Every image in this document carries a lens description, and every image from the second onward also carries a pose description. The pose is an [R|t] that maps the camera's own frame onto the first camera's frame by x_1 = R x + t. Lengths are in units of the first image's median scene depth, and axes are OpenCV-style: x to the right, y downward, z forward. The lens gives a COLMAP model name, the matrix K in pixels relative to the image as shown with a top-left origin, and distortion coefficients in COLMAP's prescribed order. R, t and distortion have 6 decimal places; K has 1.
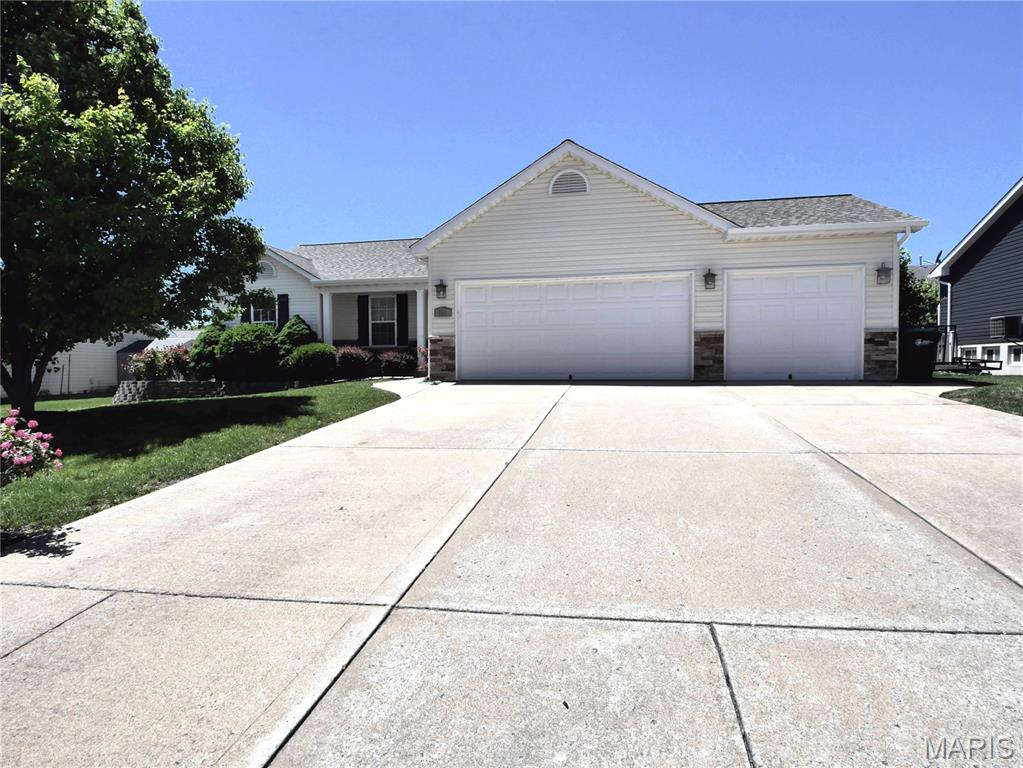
lens RADIAL K [[543.8, 0, 510.2], [0, 543.8, 383.7], [0, 0, 1]] dist [-0.009148, -0.006007]
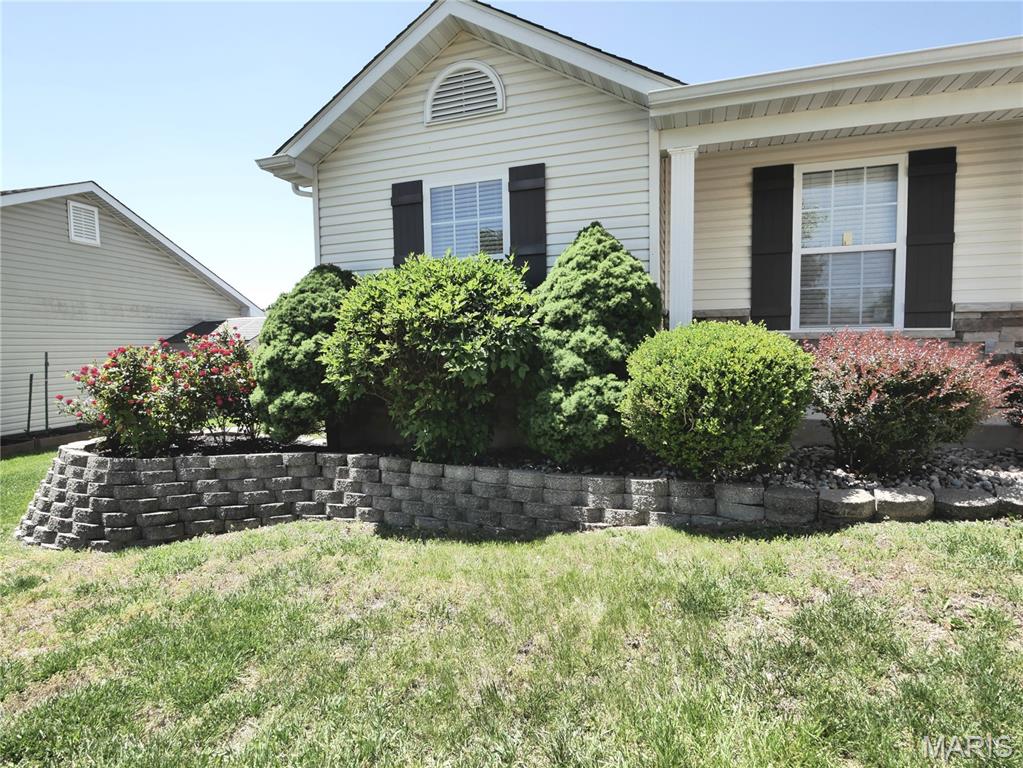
lens RADIAL K [[543.8, 0, 501.8], [0, 543.8, 381.6], [0, 0, 1]] dist [-0.009148, -0.006007]
pose [[0.983180, 0.007818, -0.182474, -0.405725], [-0.001514, 0.999398, 0.034660, -0.057139], [0.182635, -0.033801, 0.982600, 0.745725]]
